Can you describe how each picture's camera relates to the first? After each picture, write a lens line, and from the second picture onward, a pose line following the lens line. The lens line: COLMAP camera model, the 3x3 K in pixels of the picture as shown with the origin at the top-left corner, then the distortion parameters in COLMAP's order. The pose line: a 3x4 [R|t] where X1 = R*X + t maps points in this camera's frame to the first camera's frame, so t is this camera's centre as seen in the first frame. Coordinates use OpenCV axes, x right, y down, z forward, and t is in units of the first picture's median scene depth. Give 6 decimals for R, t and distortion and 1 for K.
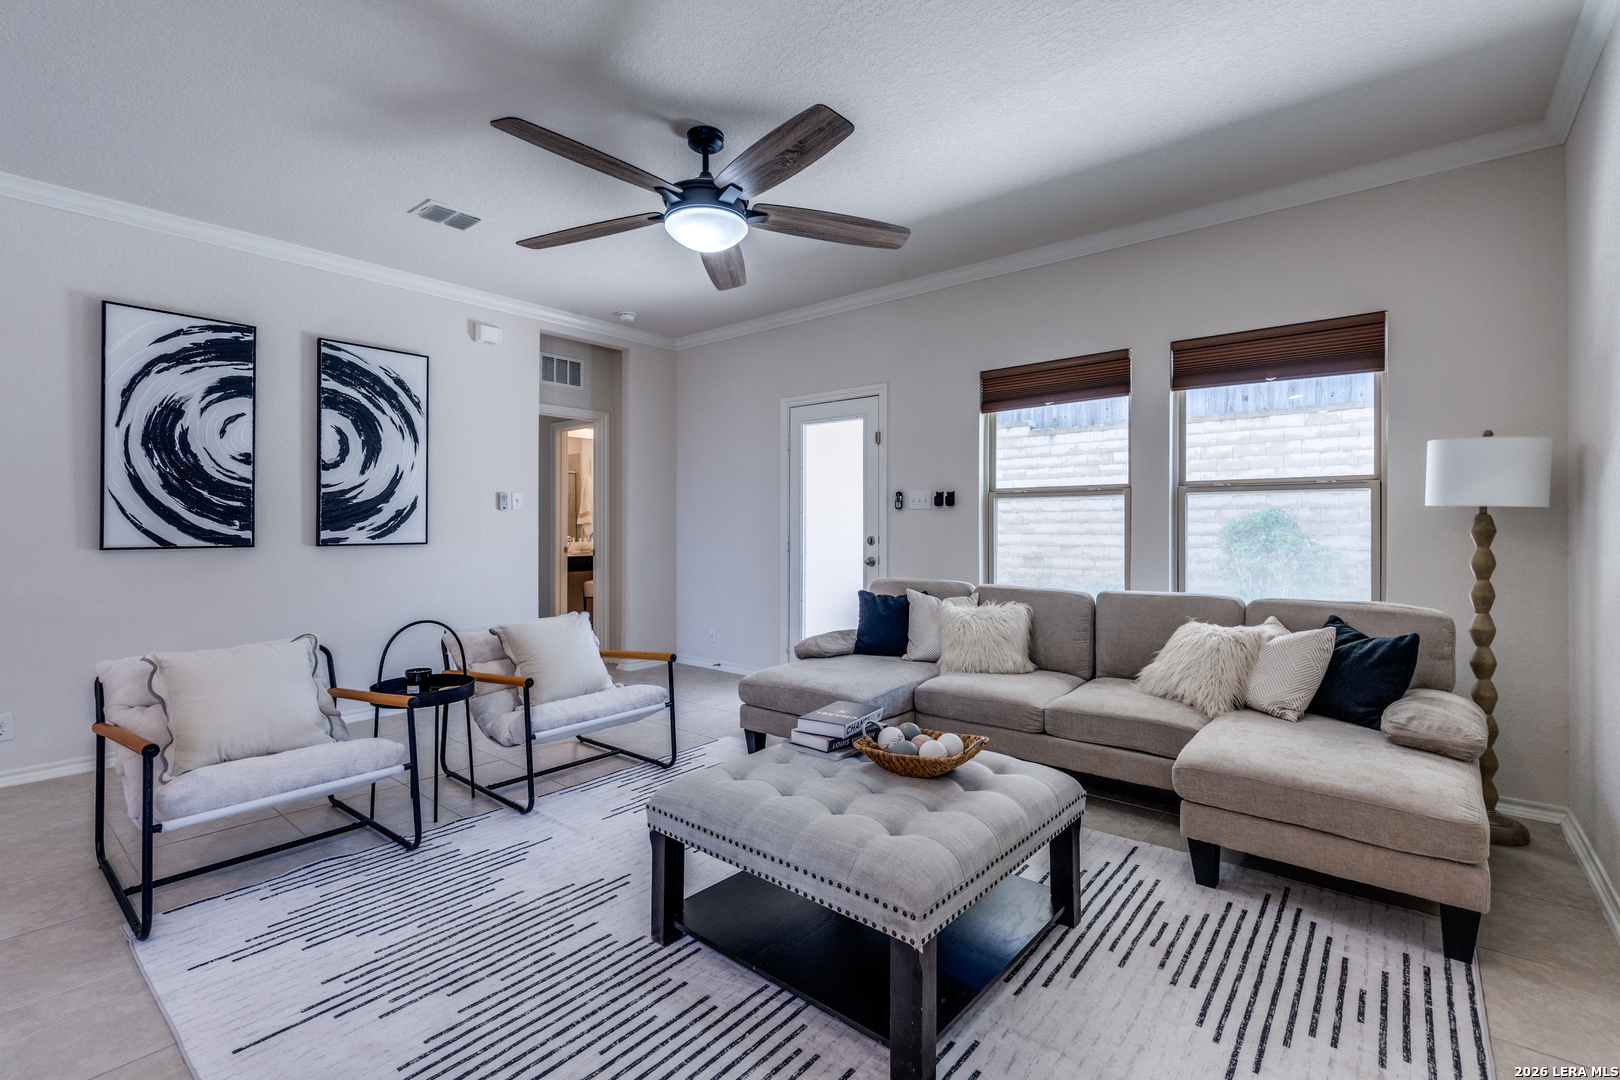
lens RADIAL K [[717.6, 0, 810.4], [0, 717.6, 533.3], [0, 0, 1]] dist [-0.012457, 0.001164]
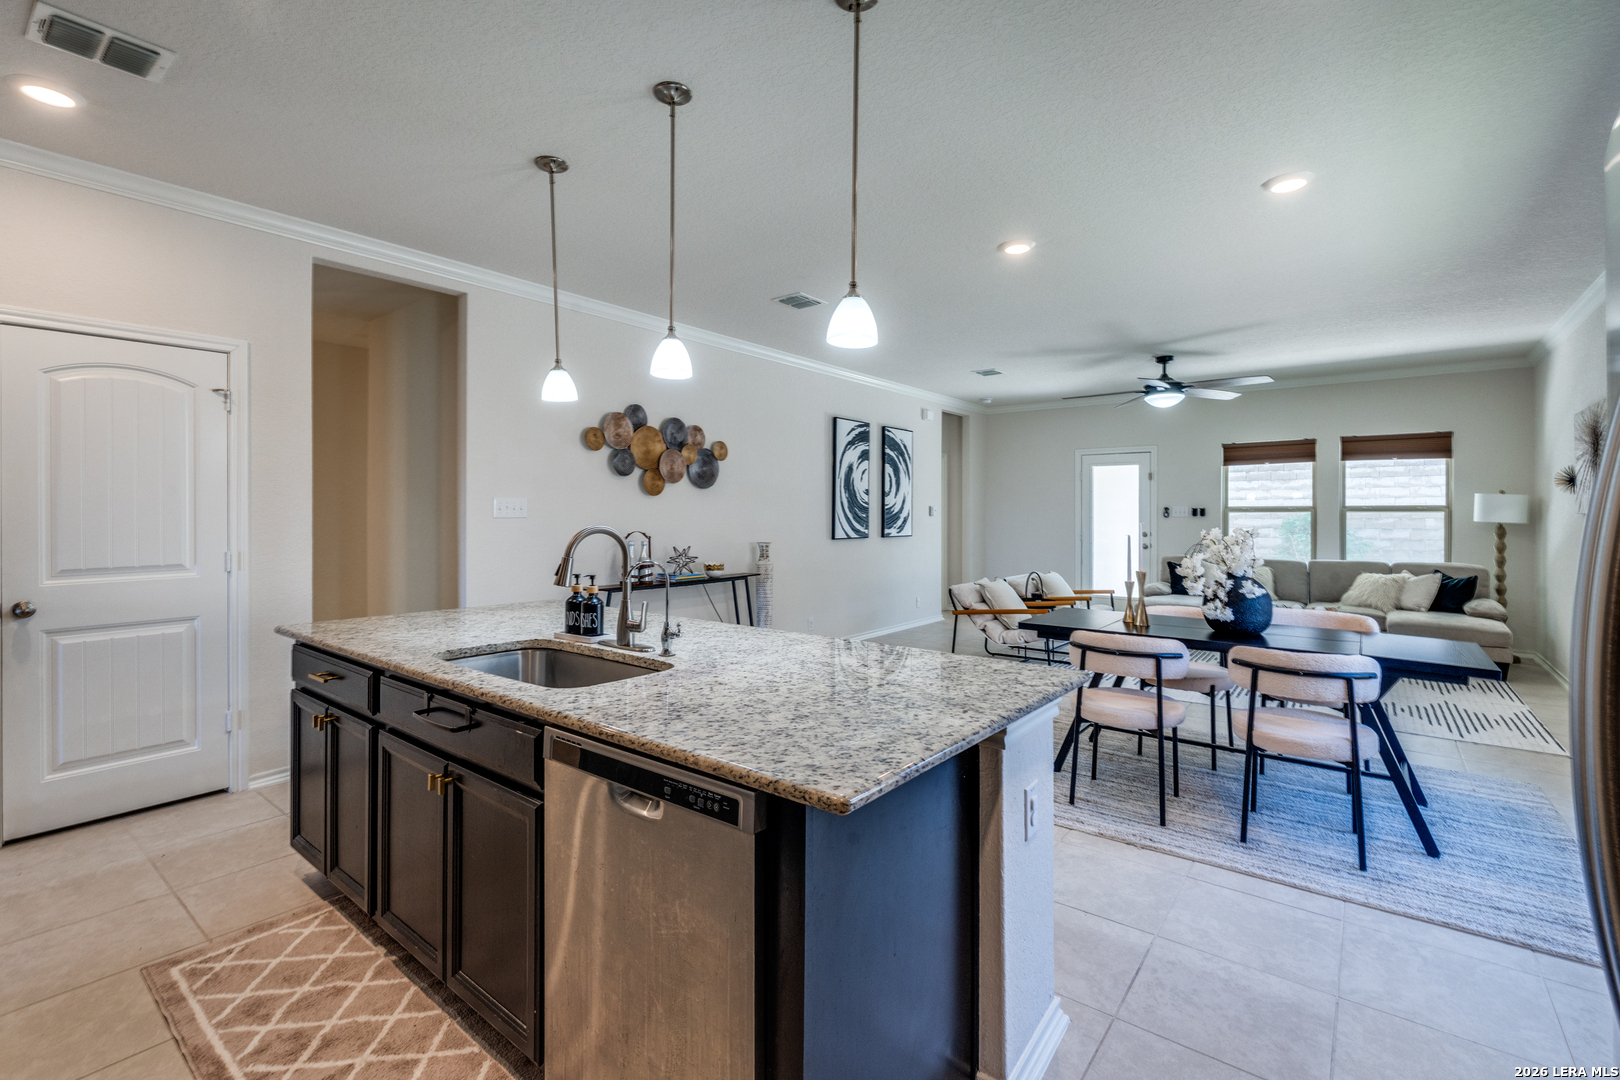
lens RADIAL K [[717.6, 0, 789.3], [0, 717.6, 513.0], [0, 0, 1]] dist [-0.012457, 0.001164]
pose [[0.999759, 0.002258, 0.021847, -1.081313], [-0.002047, 0.999951, -0.009685, -0.030491], [-0.021868, 0.009638, 0.999714, -0.963538]]
